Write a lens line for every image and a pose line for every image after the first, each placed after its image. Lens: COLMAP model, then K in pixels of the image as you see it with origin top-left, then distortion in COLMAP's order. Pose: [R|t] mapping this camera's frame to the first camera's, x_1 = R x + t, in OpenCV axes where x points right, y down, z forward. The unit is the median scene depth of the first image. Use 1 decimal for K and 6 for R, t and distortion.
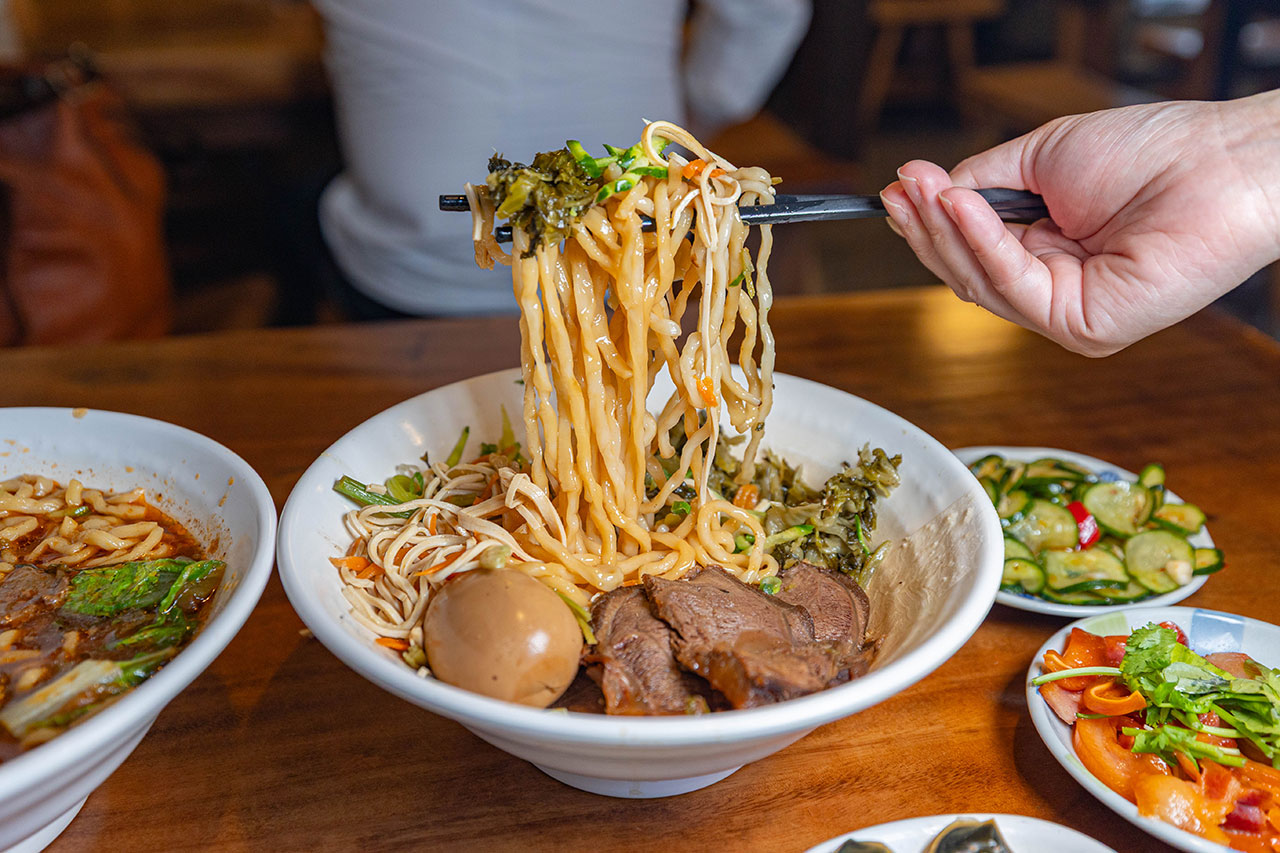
lens RADIAL K [[1180.4, 0, 640.0], [0, 1180.4, 426.5], [0, 0, 1]] dist [0.007568, 0.008203]
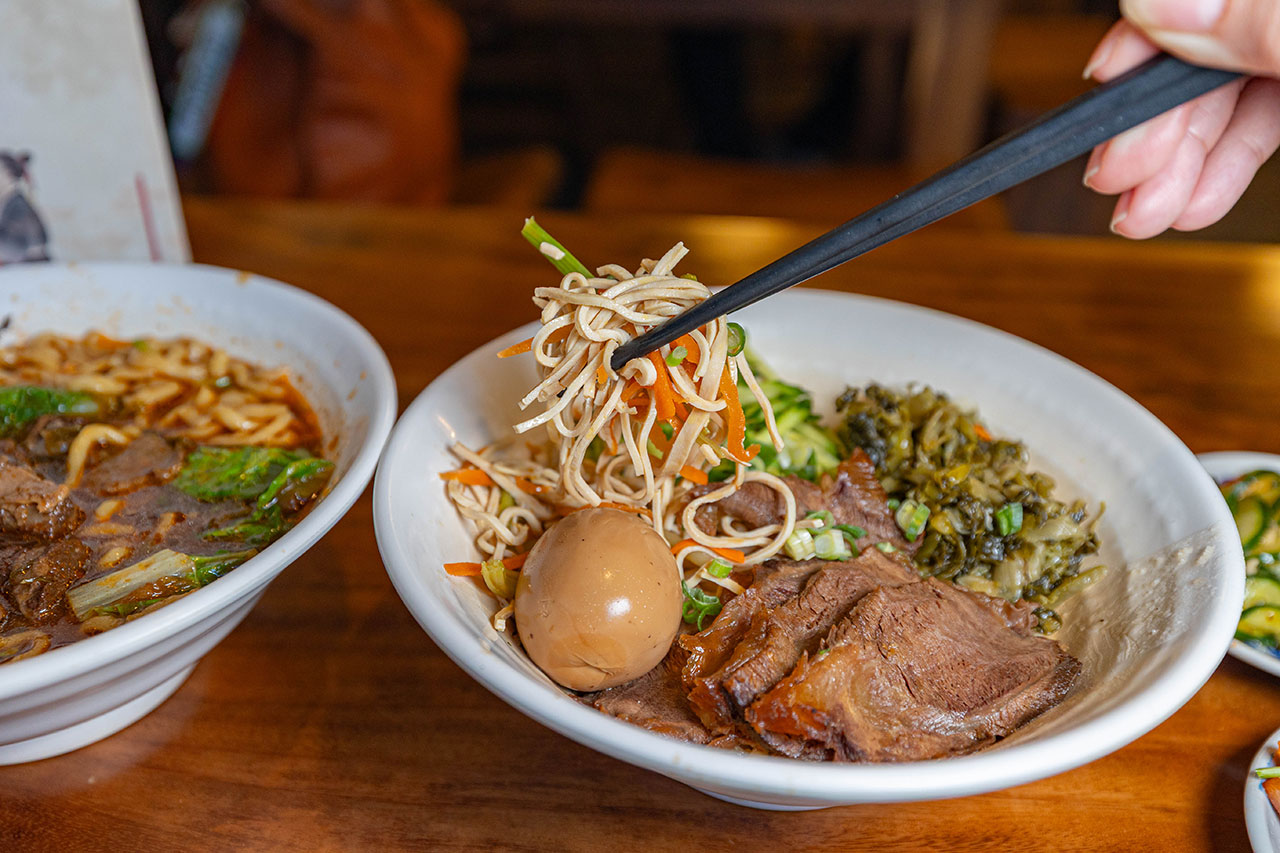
lens RADIAL K [[1191.9, 0, 640.0], [0, 1191.9, 426.5], [0, 0, 1]] dist [0.012616, 0.009564]
pose [[0.963955, 0.154480, -0.216625, 0.073859], [-0.136341, 0.985959, 0.096412, -0.035131], [0.228477, -0.063402, 0.971483, 0.143501]]
